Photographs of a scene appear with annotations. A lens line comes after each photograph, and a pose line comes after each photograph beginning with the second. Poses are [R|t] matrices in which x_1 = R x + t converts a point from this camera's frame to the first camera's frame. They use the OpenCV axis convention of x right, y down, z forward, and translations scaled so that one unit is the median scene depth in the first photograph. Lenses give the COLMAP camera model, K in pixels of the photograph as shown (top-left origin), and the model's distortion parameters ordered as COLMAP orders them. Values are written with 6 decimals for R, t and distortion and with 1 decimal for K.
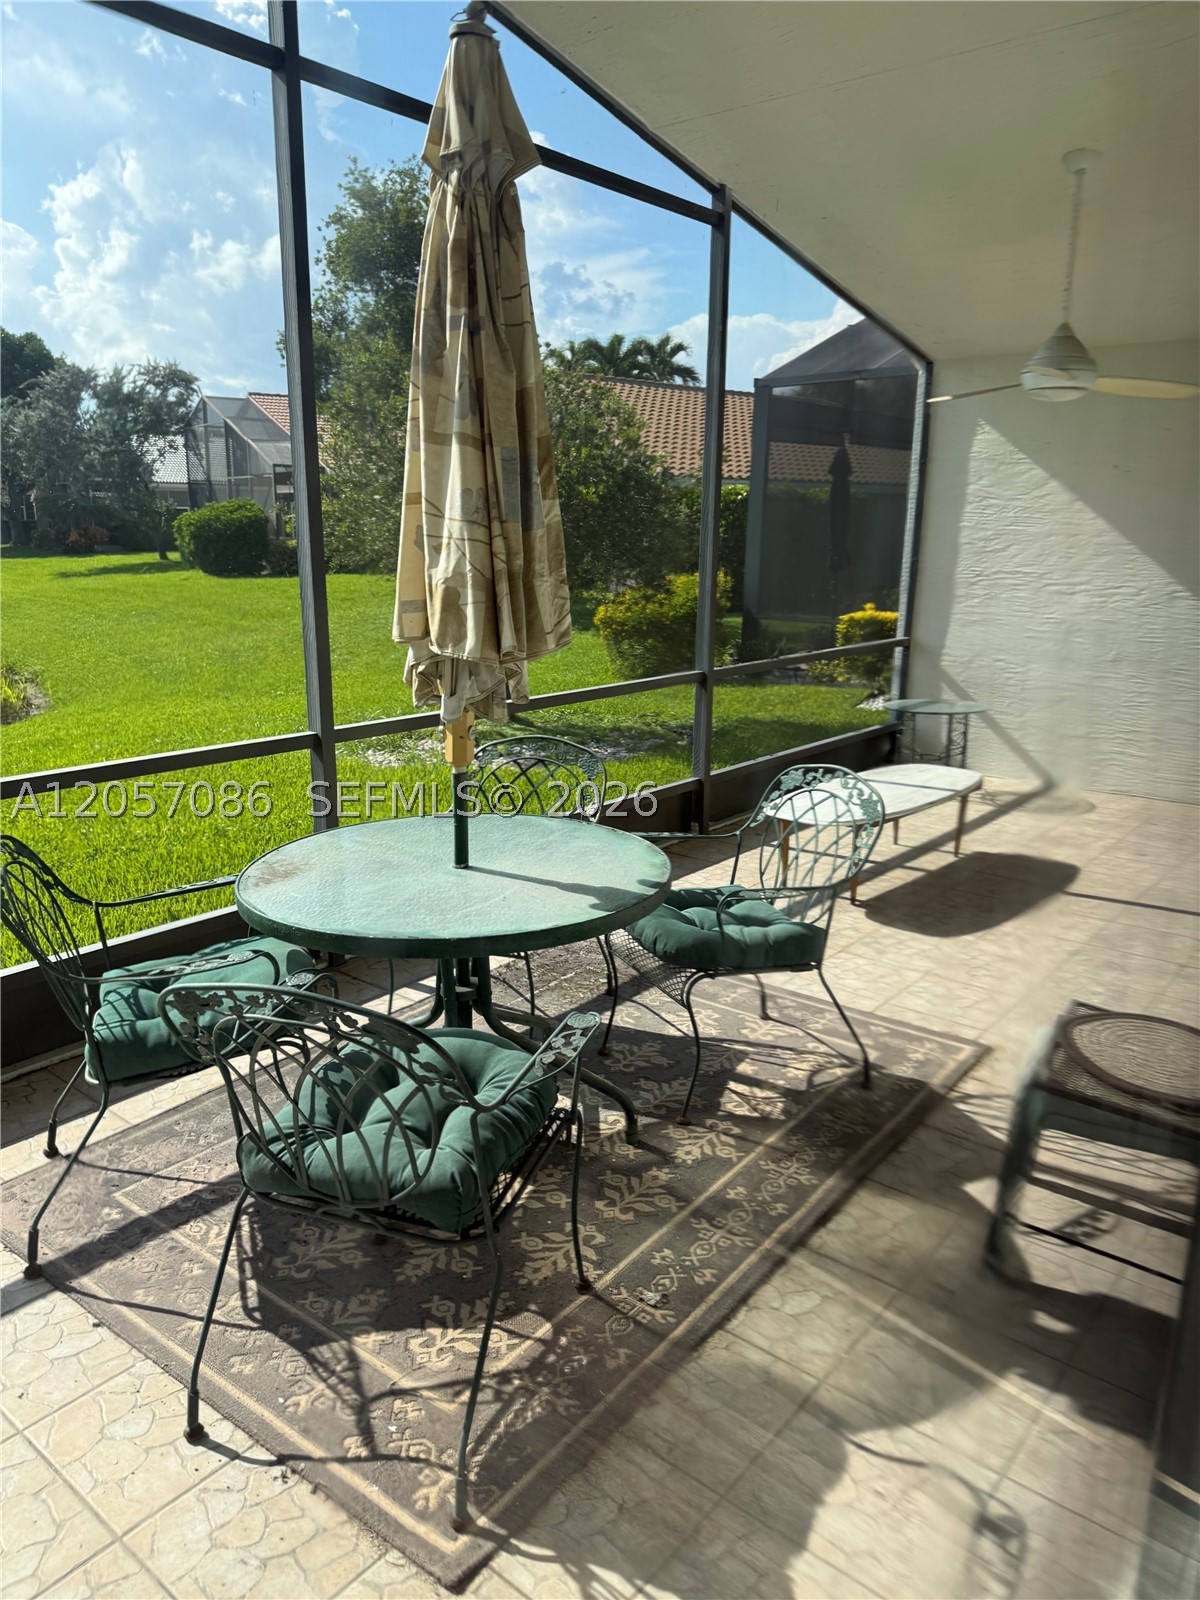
lens RADIAL K [[1139.1, 0, 591.2], [0, 1139.1, 797.5], [0, 0, 1]] dist [-0.008652, -0.003828]
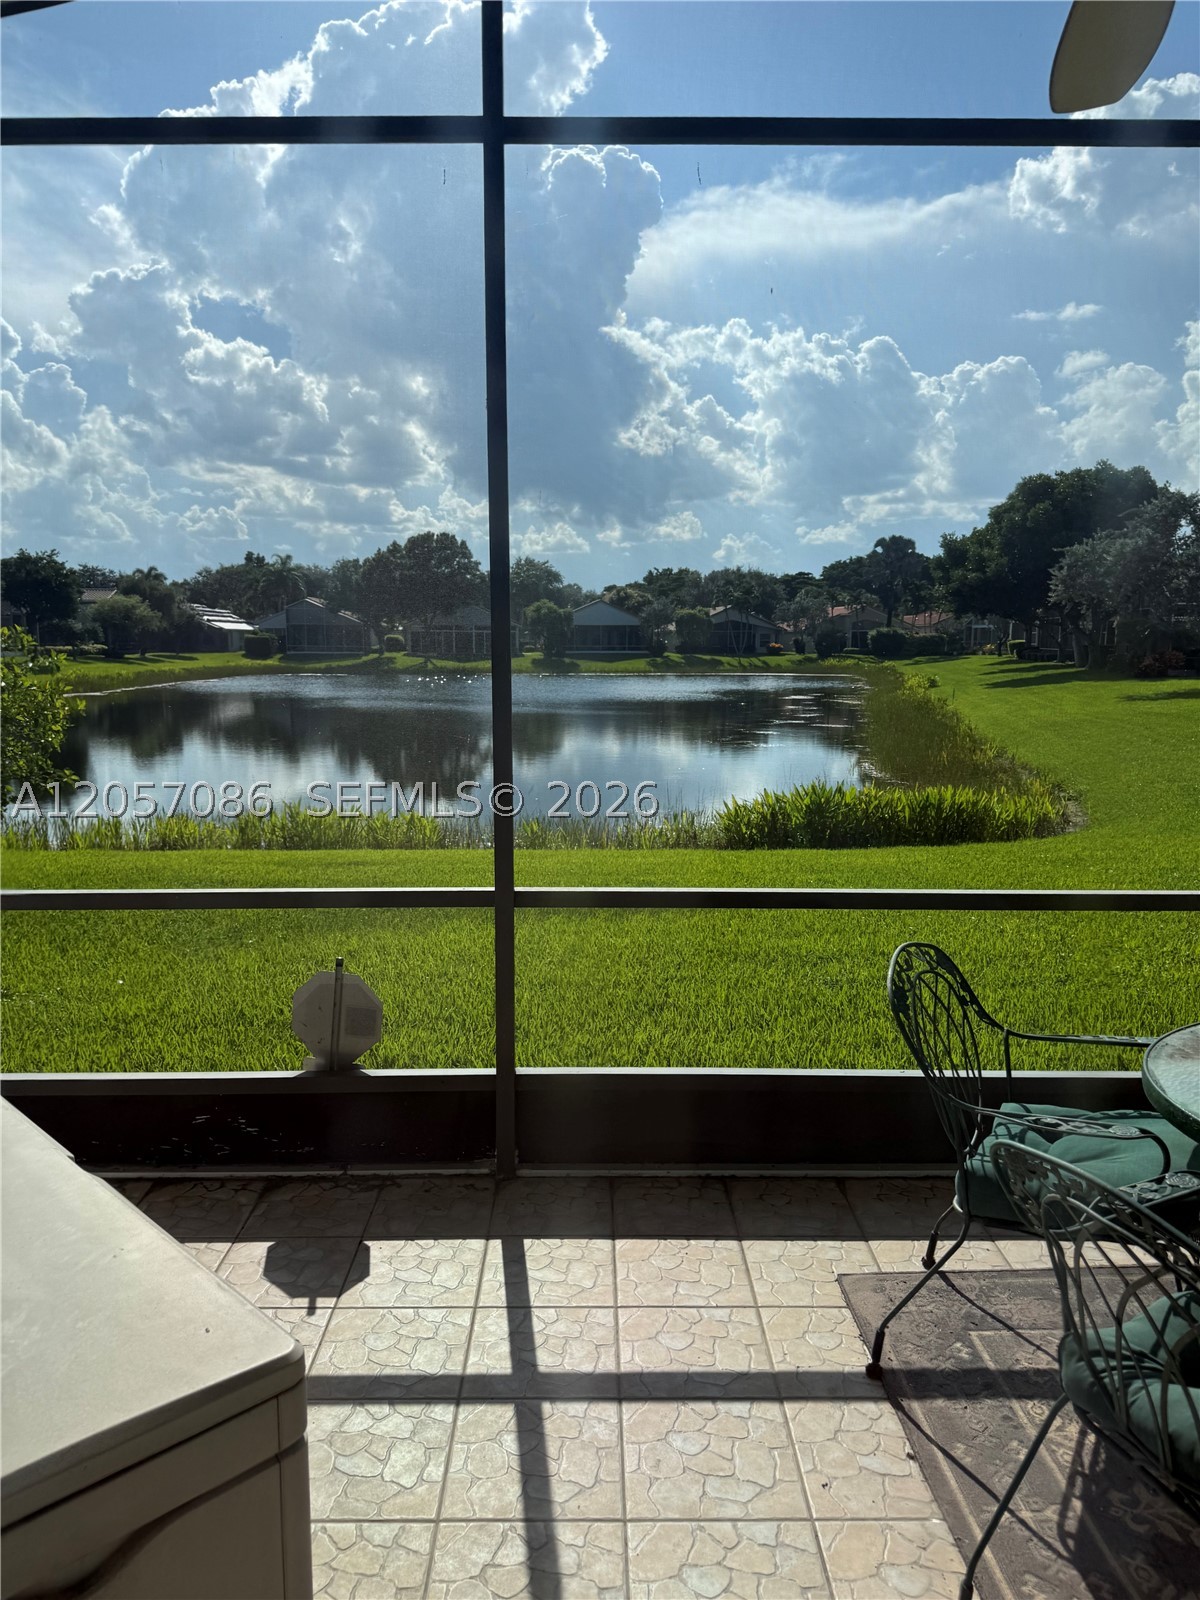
lens RADIAL K [[1139.1, 0, 599.1], [0, 1139.1, 802.1], [0, 0, 1]] dist [-0.008652, -0.003828]
pose [[0.638704, 0.102773, -0.762558, 0.070140], [-0.179323, 0.983632, -0.017629, -0.020847], [0.748265, 0.148004, 0.646680, 0.075089]]
